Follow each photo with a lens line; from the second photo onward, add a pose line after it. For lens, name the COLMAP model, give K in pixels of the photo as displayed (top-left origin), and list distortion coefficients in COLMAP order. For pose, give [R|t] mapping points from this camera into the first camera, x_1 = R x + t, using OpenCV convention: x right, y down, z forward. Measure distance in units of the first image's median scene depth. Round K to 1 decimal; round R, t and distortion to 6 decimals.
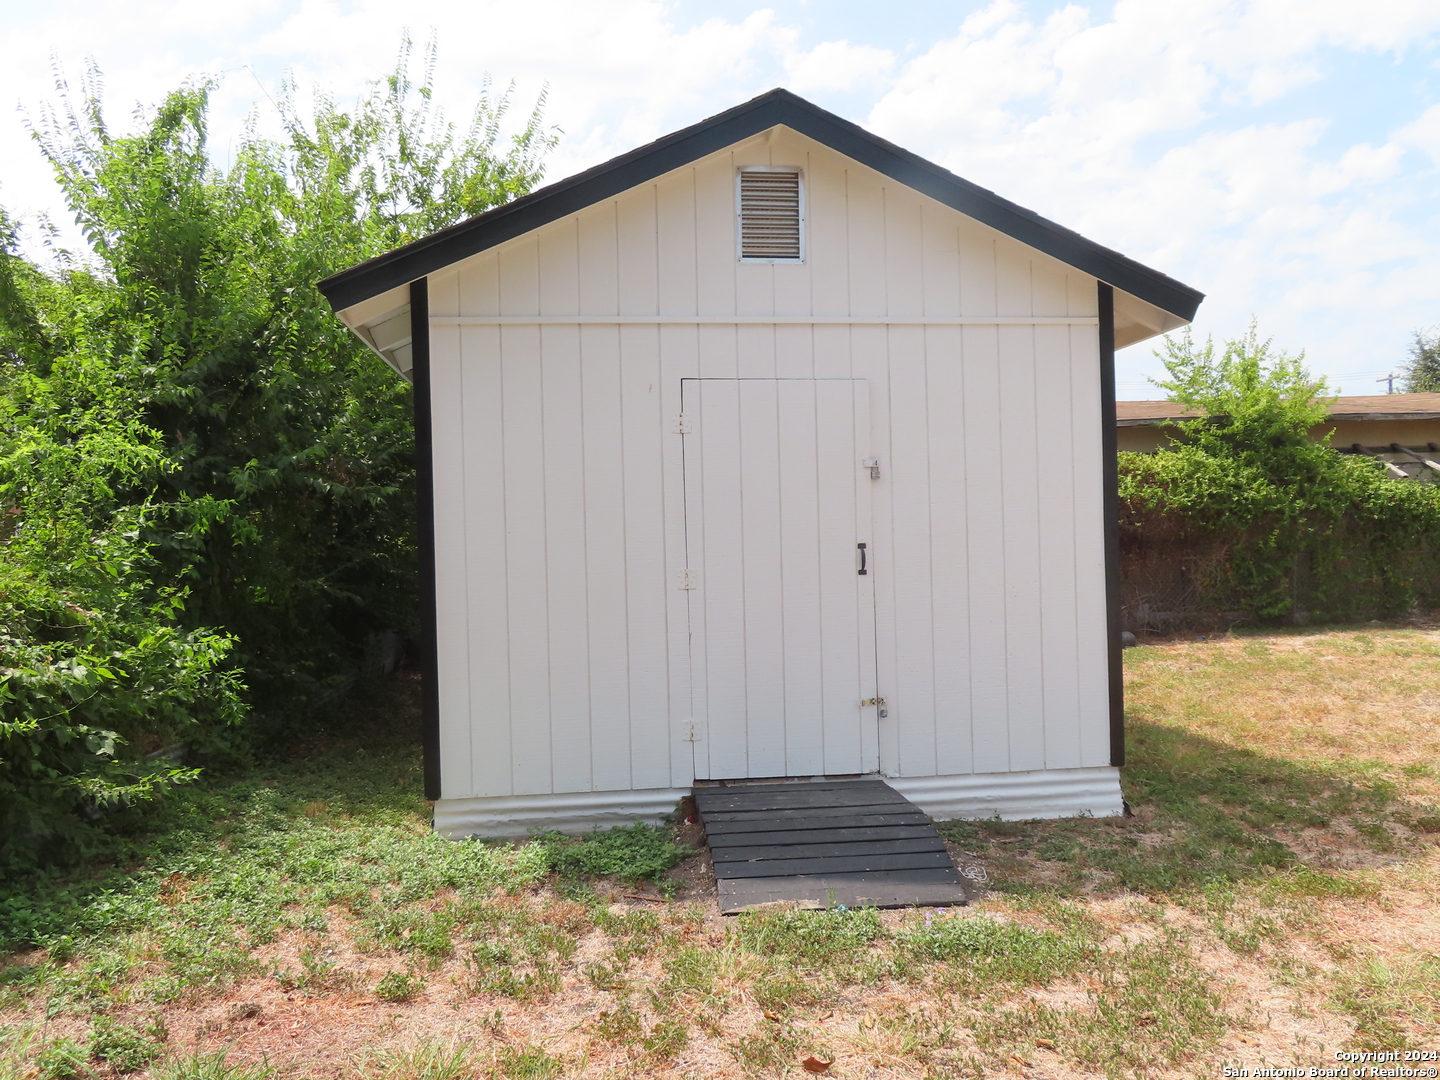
lens RADIAL K [[1018.3, 0, 720.0], [0, 1018.3, 540.0], [0, 0, 1]] dist [-0.014406, 0.000776]
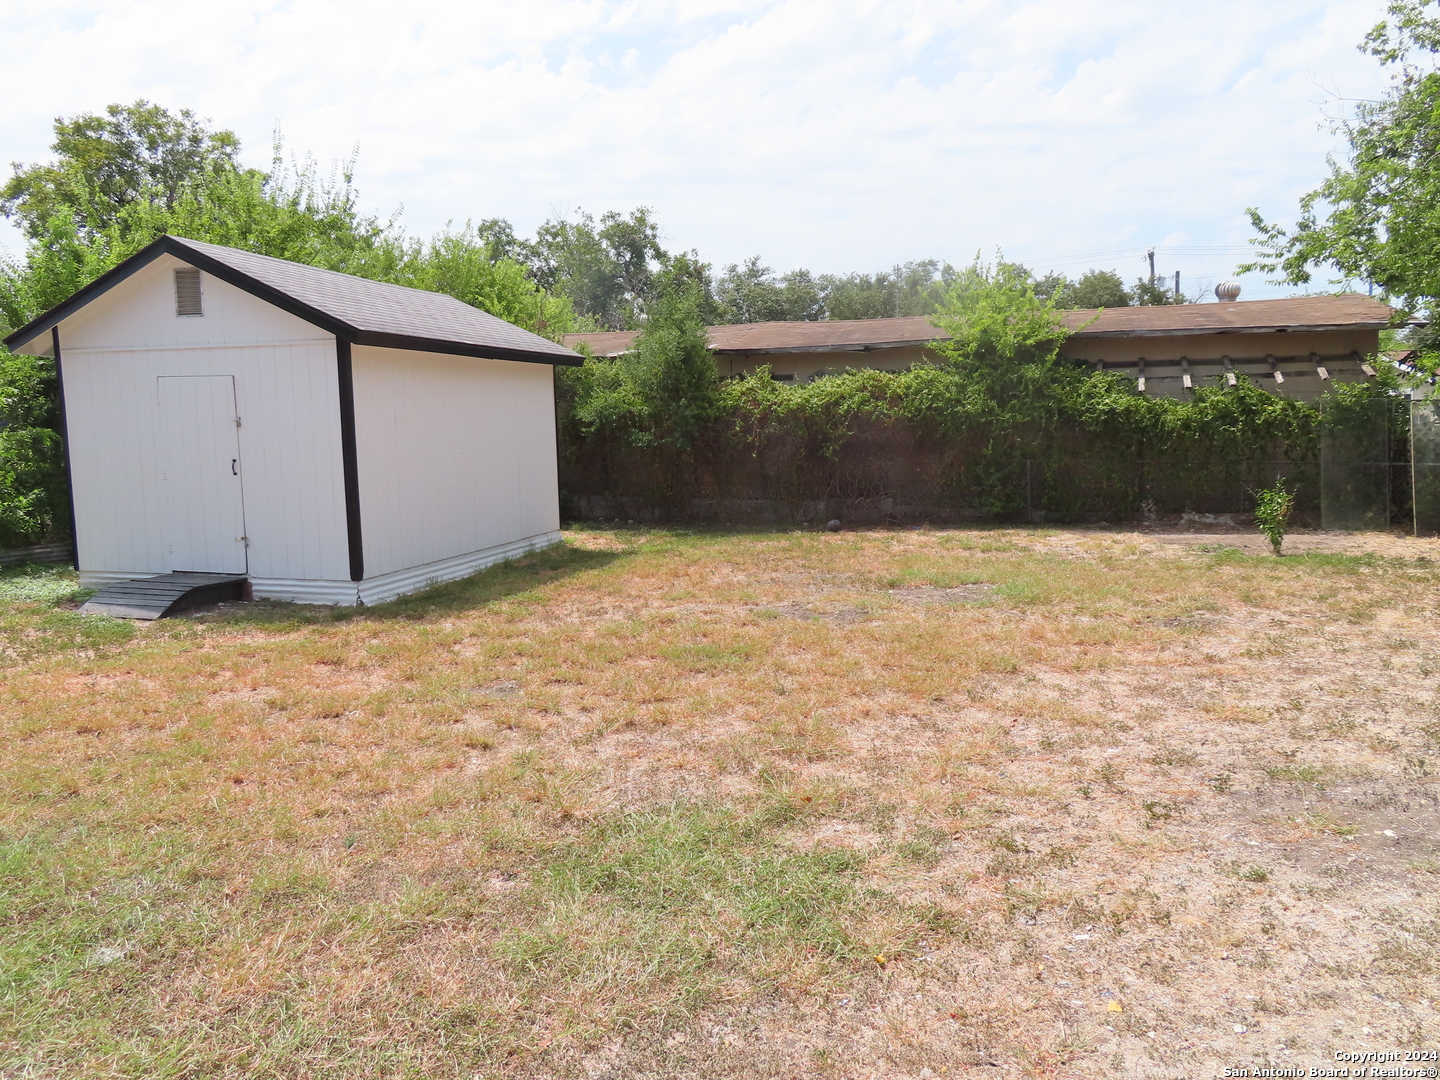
lens RADIAL K [[1076.3, 0, 720.0], [0, 1076.3, 540.0], [0, 0, 1]] dist [0.006959, 0.003223]
pose [[0.936592, 0.062738, -0.344759, 1.742466], [-0.017191, 0.990884, 0.133616, -0.138073], [0.349999, -0.119217, 0.929133, -0.638180]]
